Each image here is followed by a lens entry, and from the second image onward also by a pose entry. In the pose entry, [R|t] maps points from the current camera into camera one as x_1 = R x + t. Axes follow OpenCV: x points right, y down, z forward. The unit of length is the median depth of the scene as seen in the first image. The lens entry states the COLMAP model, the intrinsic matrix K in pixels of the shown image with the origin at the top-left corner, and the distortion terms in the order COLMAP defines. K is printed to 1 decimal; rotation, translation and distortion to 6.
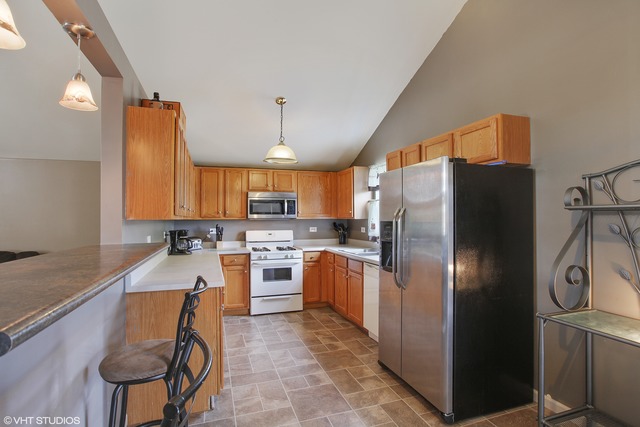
lens RADIAL K [[328.6, 0, 320.1], [0, 328.6, 220.1], [0, 0, 1]] dist [-0.001298, 0.001156]
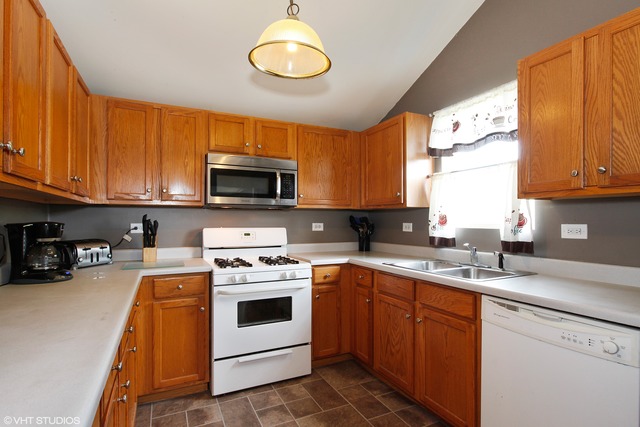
lens RADIAL K [[328.6, 0, 320.1], [0, 328.6, 220.1], [0, 0, 1]] dist [-0.001298, 0.001156]
pose [[0.992084, 0.004703, 0.125489, -0.106942], [-0.003598, 0.999953, -0.009031, 0.024828], [-0.125525, 0.008508, 0.992054, 0.458561]]
